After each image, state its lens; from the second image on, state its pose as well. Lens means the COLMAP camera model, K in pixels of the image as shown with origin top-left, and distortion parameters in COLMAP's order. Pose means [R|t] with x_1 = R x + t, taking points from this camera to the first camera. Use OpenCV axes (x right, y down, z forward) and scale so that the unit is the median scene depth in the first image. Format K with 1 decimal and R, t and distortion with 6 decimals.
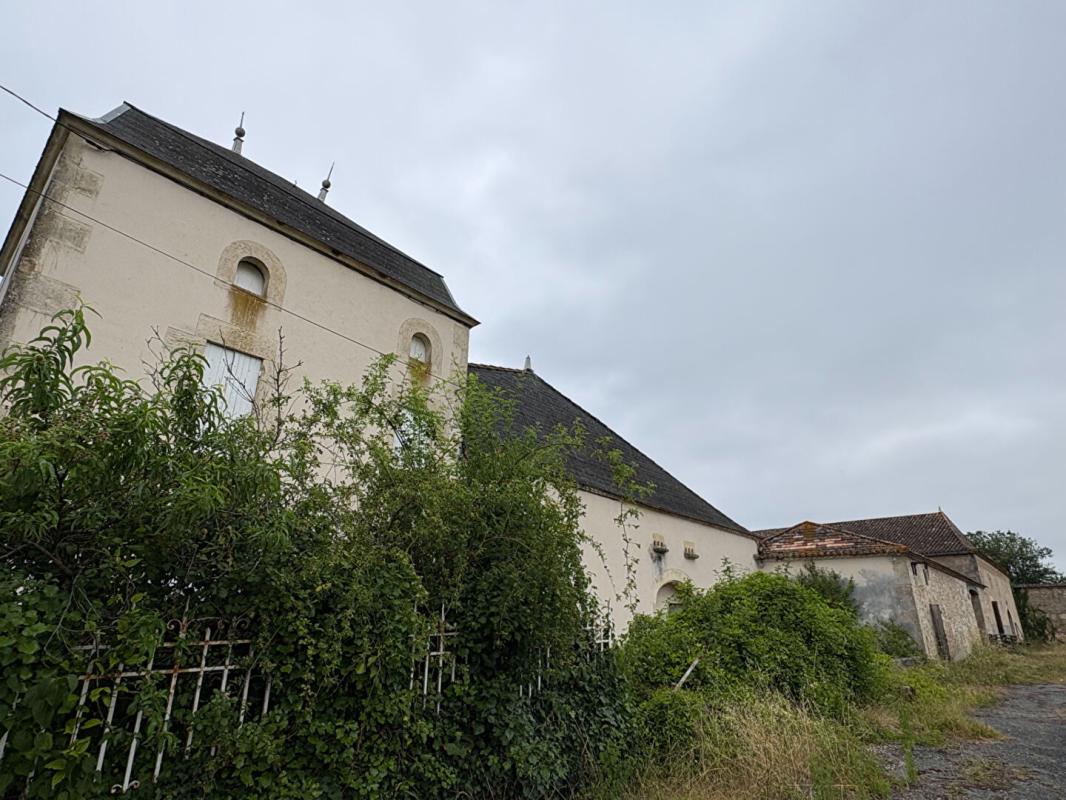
lens RADIAL K [[578.1, 0, 533.0], [0, 578.1, 400.0], [0, 0, 1]] dist [-0.004626, -0.000989]
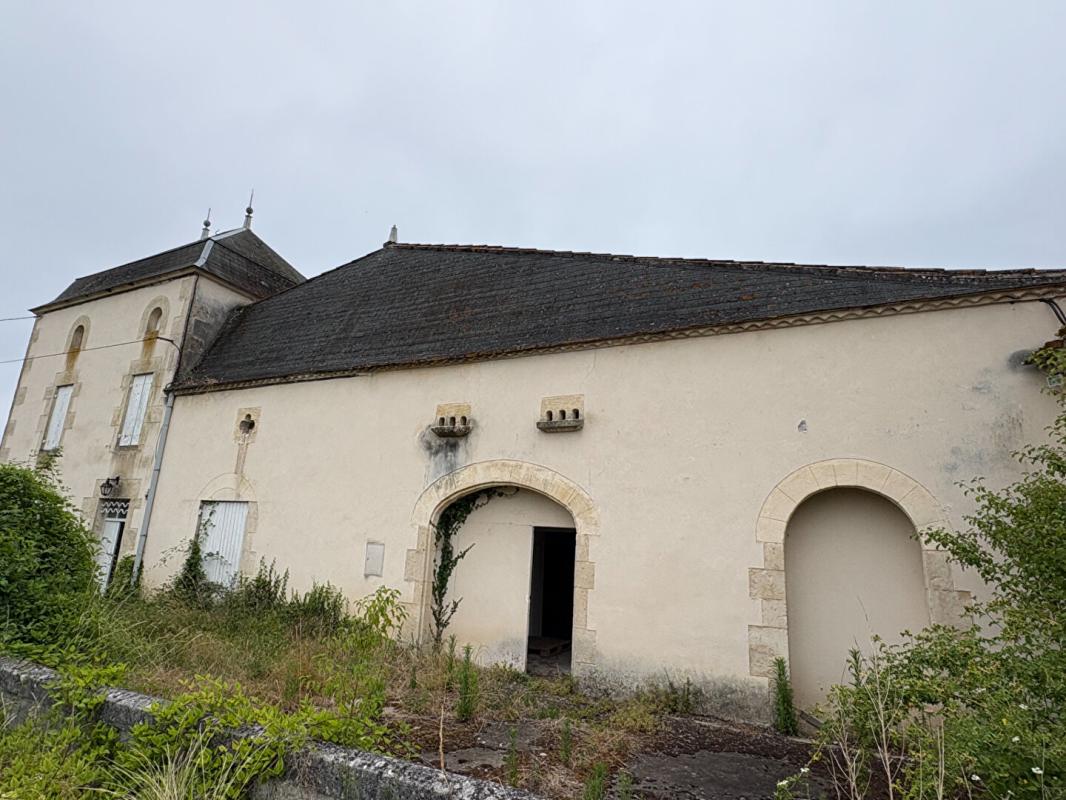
lens RADIAL K [[578.1, 0, 533.0], [0, 578.1, 400.0], [0, 0, 1]] dist [-0.004626, -0.000989]
pose [[0.234070, -0.222728, -0.946363, 0.556458], [0.298129, 0.942953, -0.148187, 0.246638], [0.925381, -0.247452, 0.287119, 0.680265]]
